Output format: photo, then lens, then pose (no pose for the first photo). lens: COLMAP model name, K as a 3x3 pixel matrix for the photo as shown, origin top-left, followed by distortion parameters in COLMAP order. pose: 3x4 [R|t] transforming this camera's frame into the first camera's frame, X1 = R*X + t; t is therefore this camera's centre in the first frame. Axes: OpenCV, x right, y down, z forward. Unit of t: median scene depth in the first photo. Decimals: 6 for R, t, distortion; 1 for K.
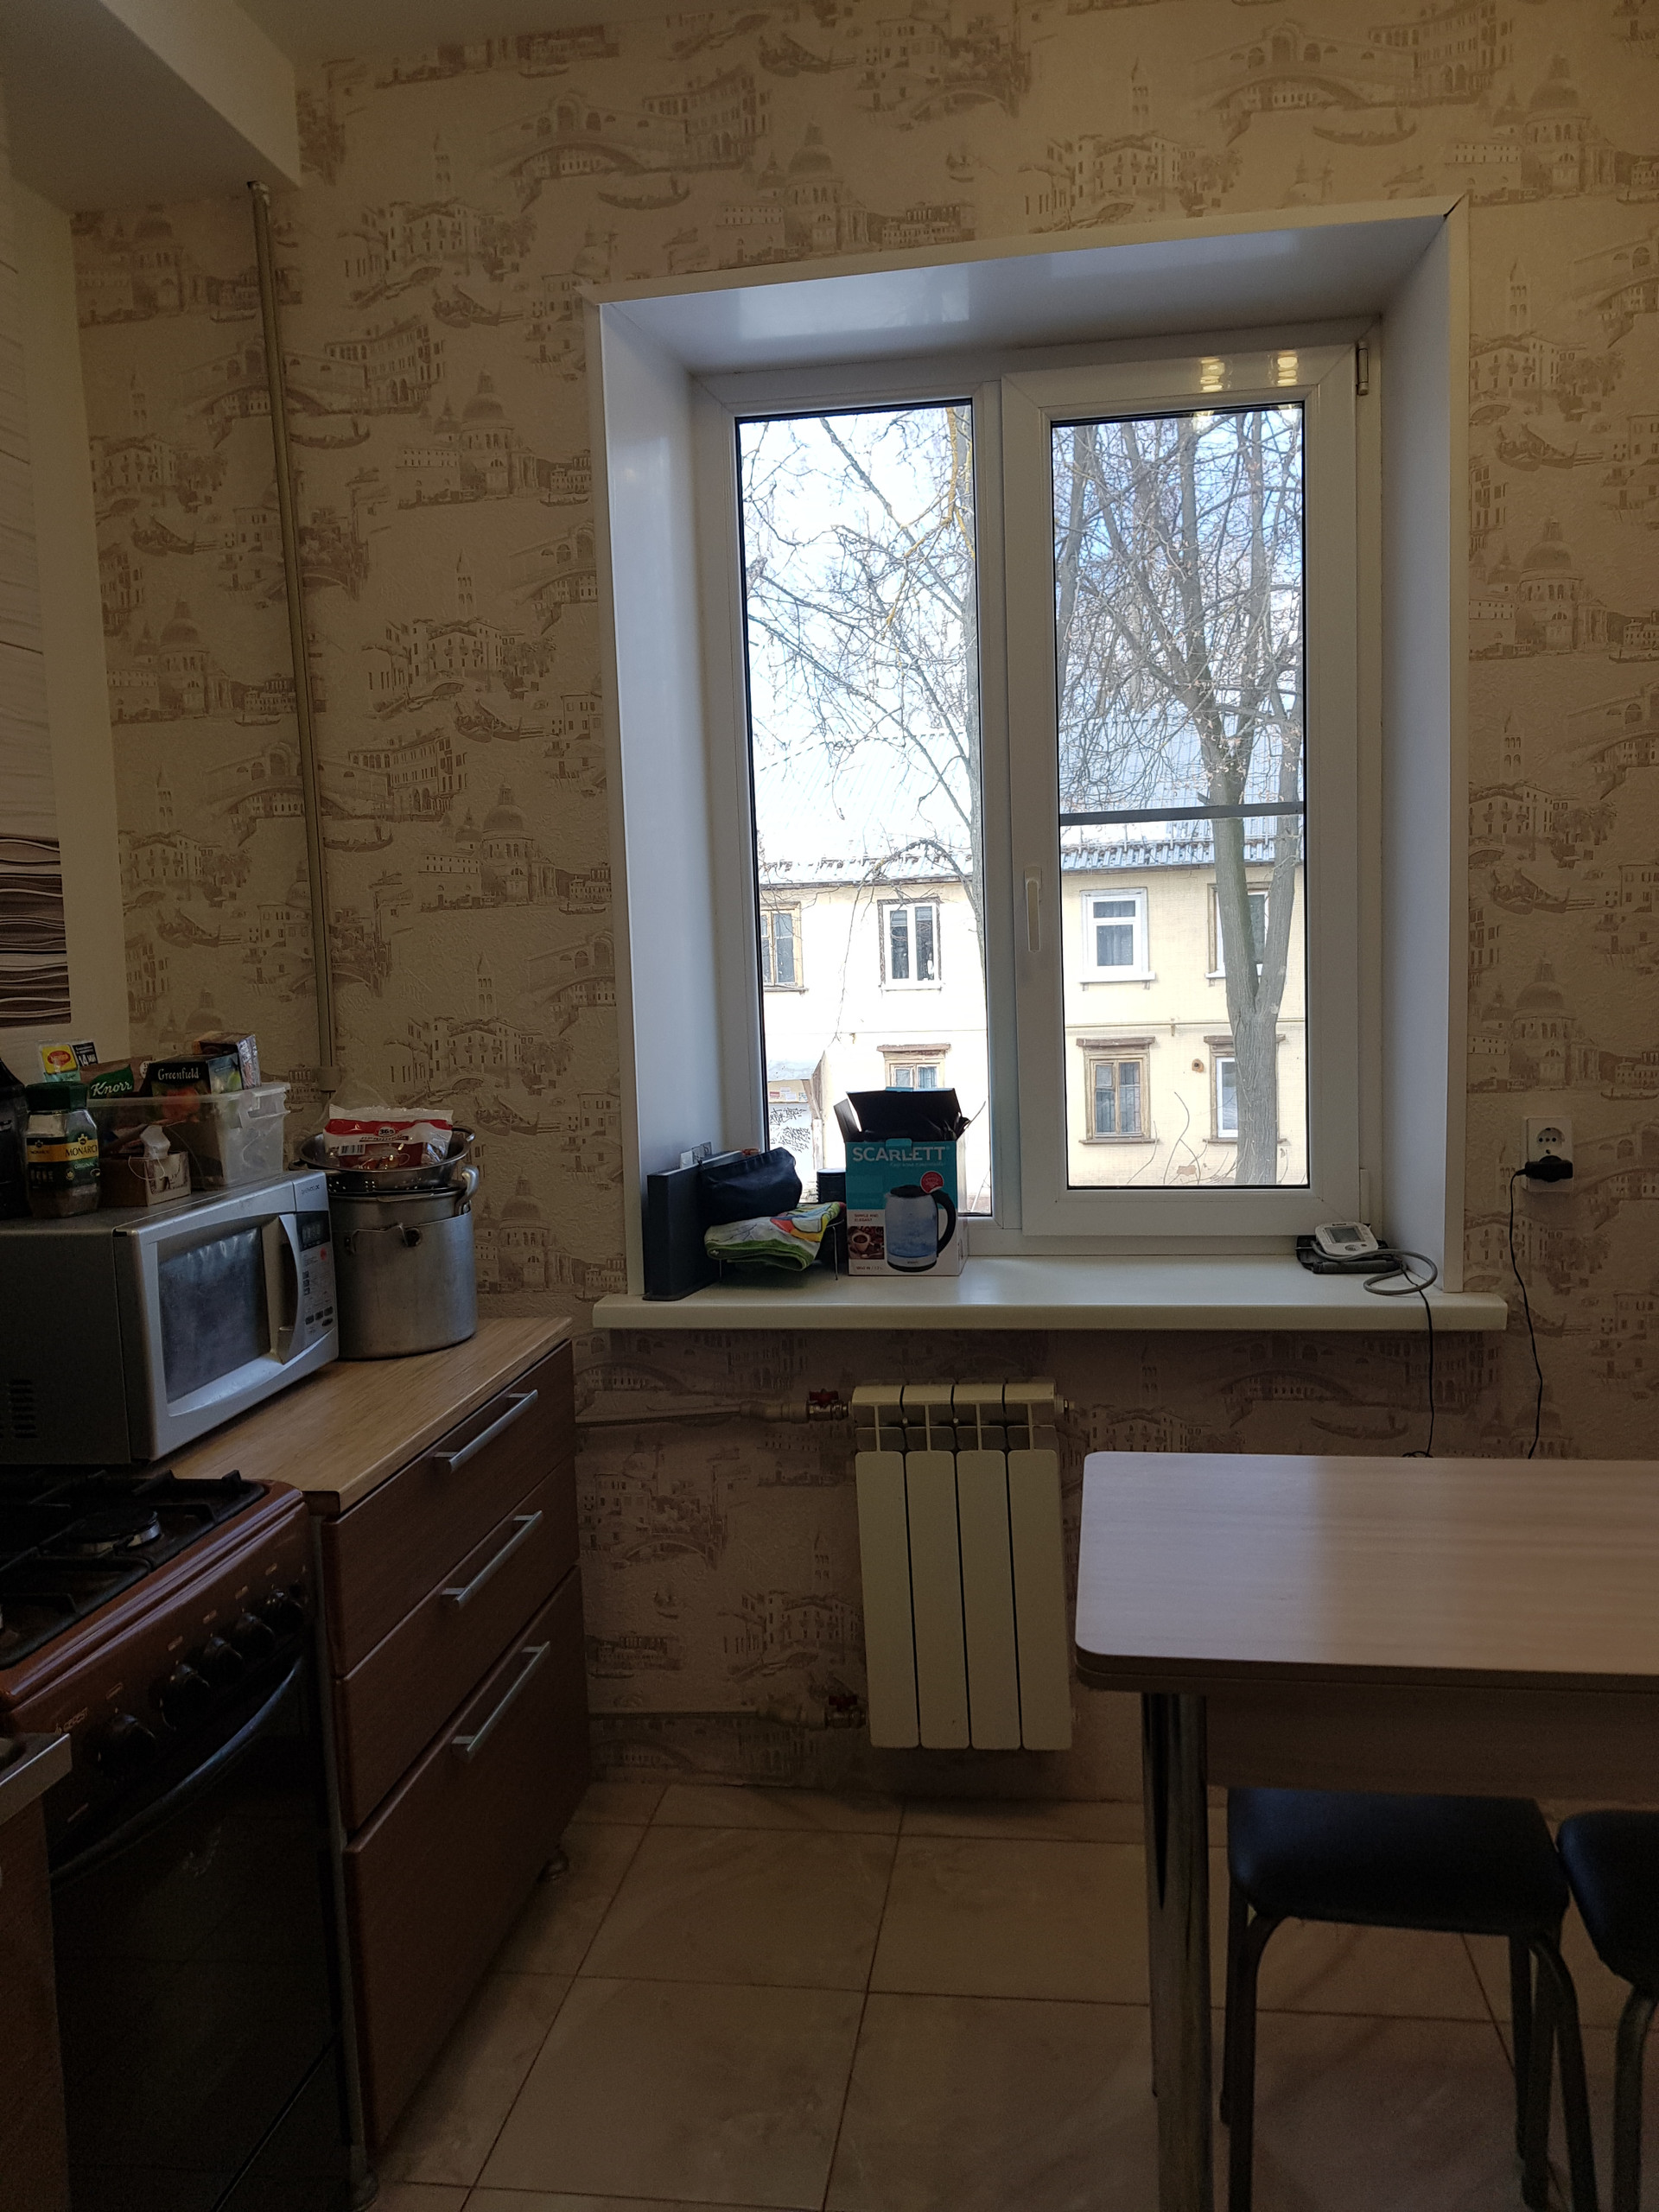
lens RADIAL K [[1721.7, 0, 859.8], [0, 1721.7, 1114.0], [0, 0, 1]] dist [0.071024, -0.101862]
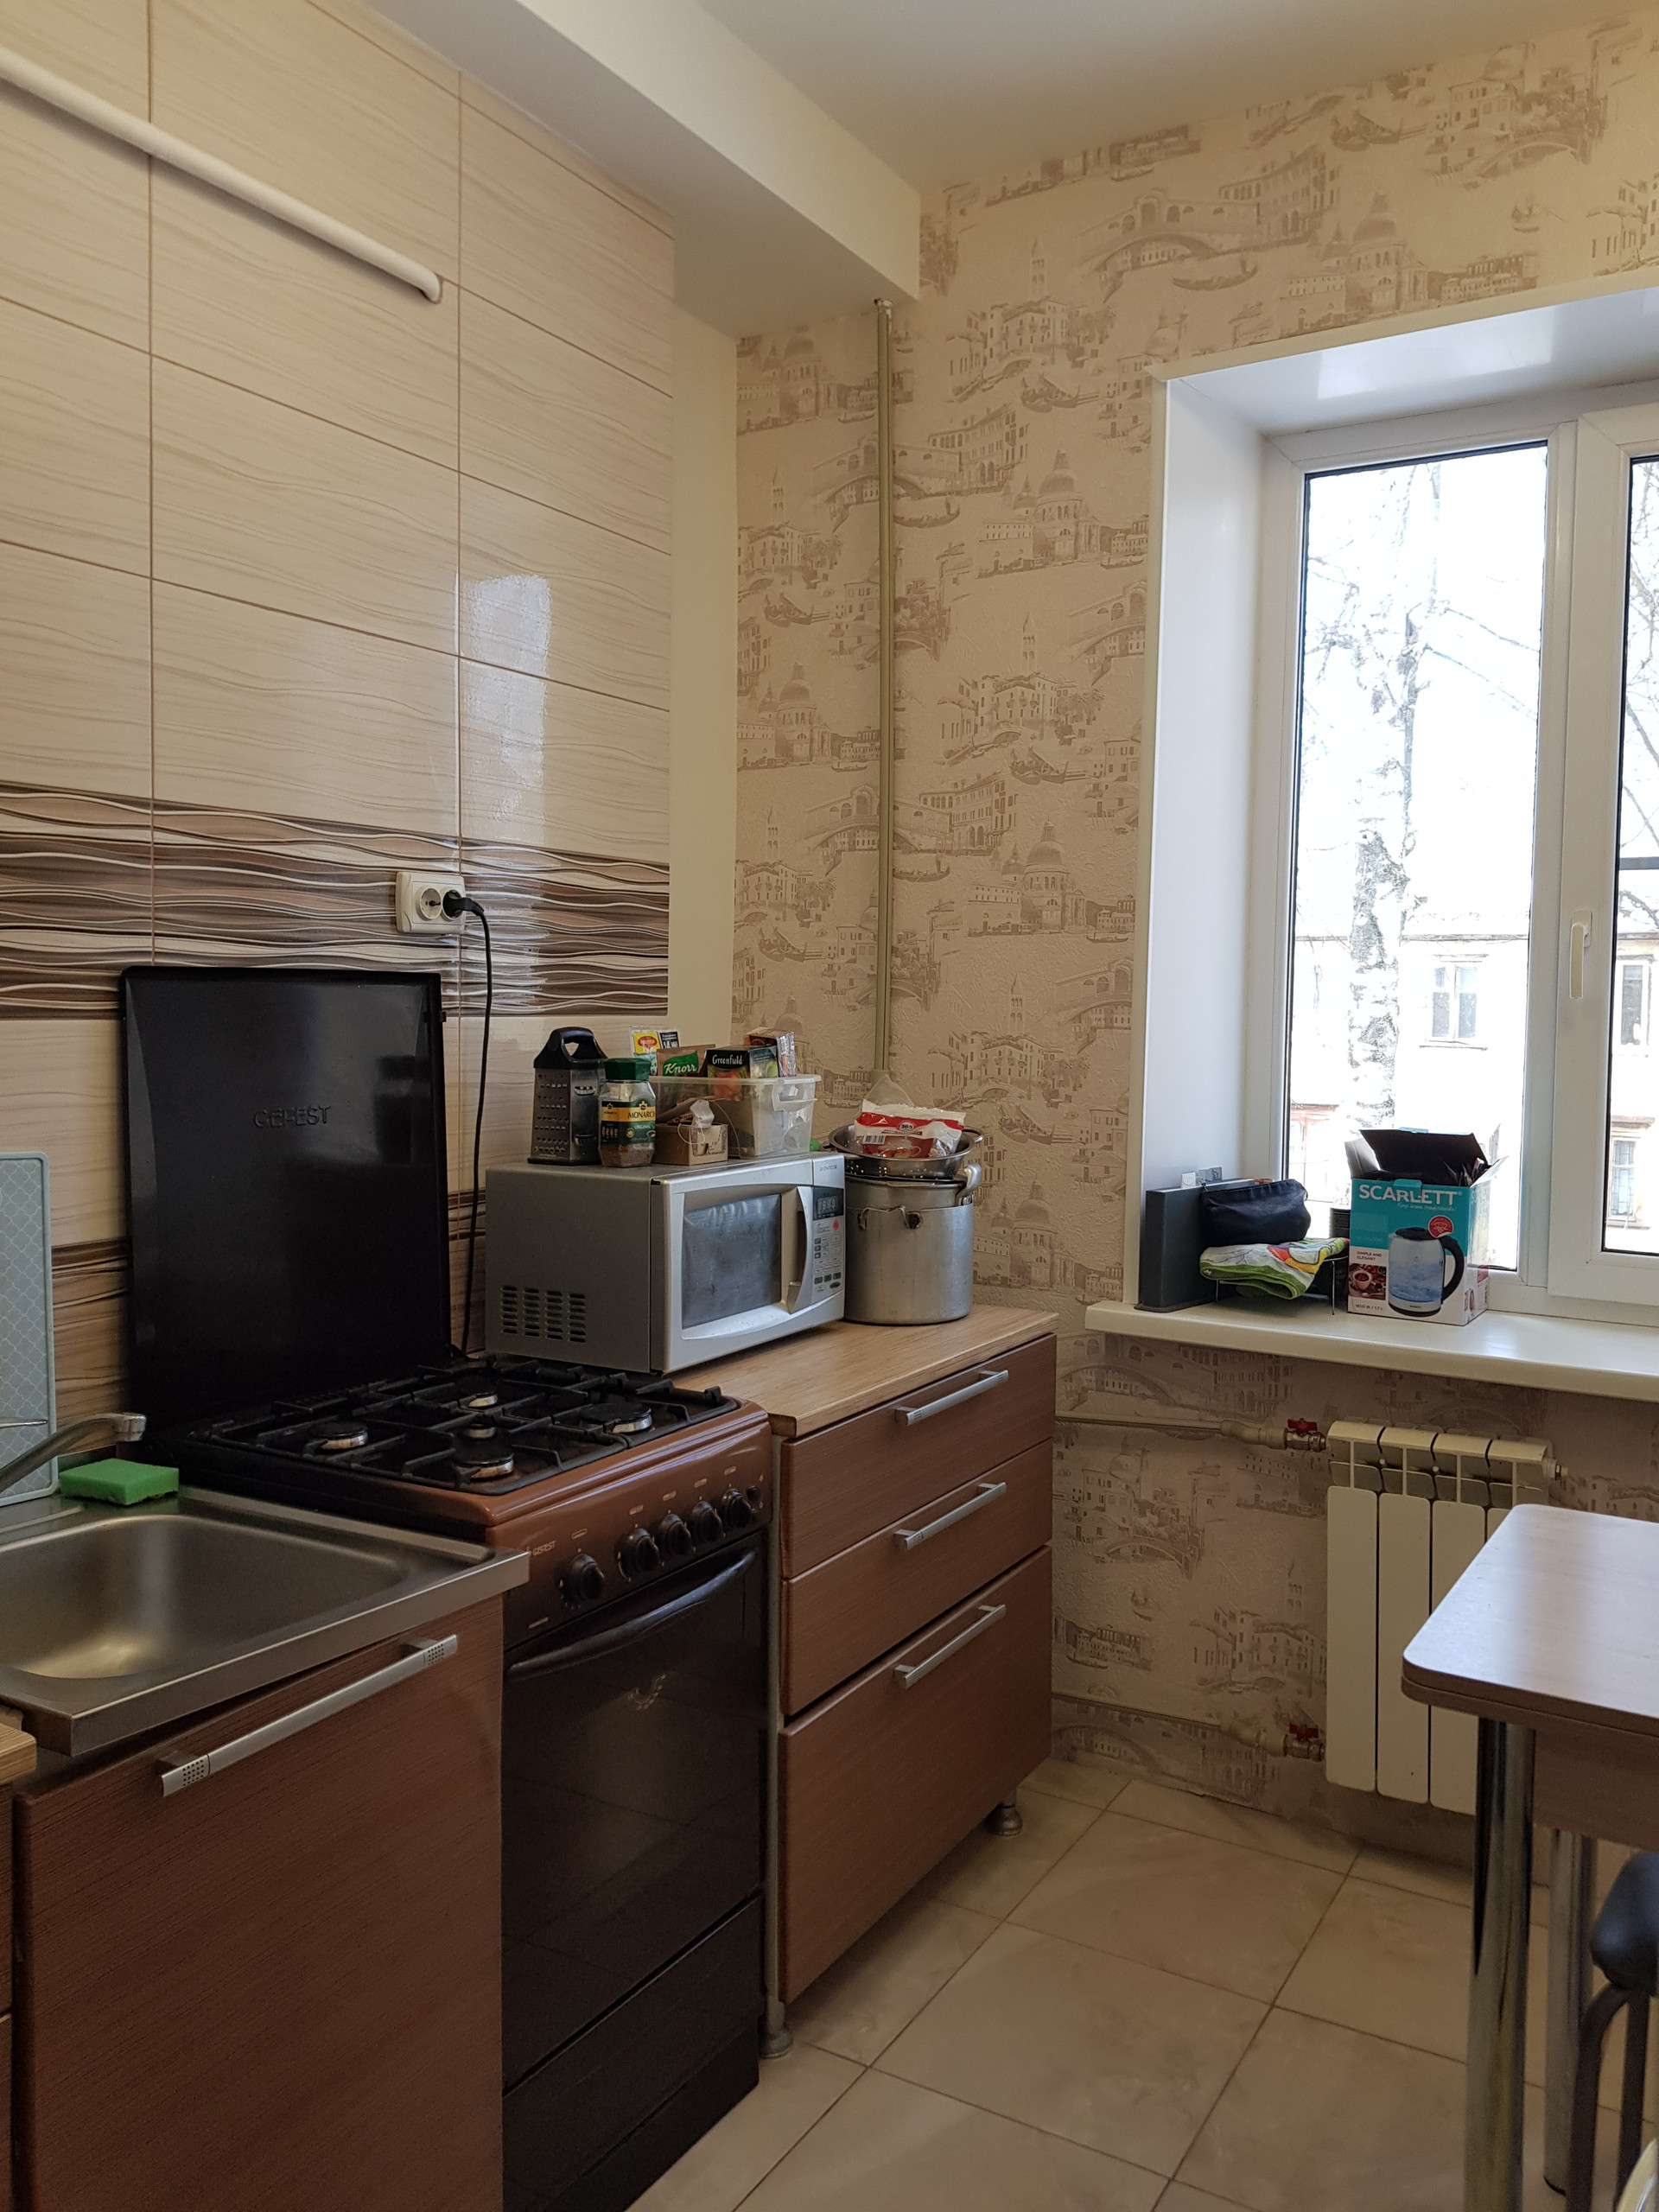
lens RADIAL K [[1717.3, 0, 870.0], [0, 1717.3, 1106.7], [0, 0, 1]] dist [0.108838, -0.183895]
pose [[0.927065, 0.074009, -0.367522, 0.106334], [-0.085199, 0.996261, -0.014291, 0.013872], [0.365090, 0.044561, 0.929905, -0.049389]]
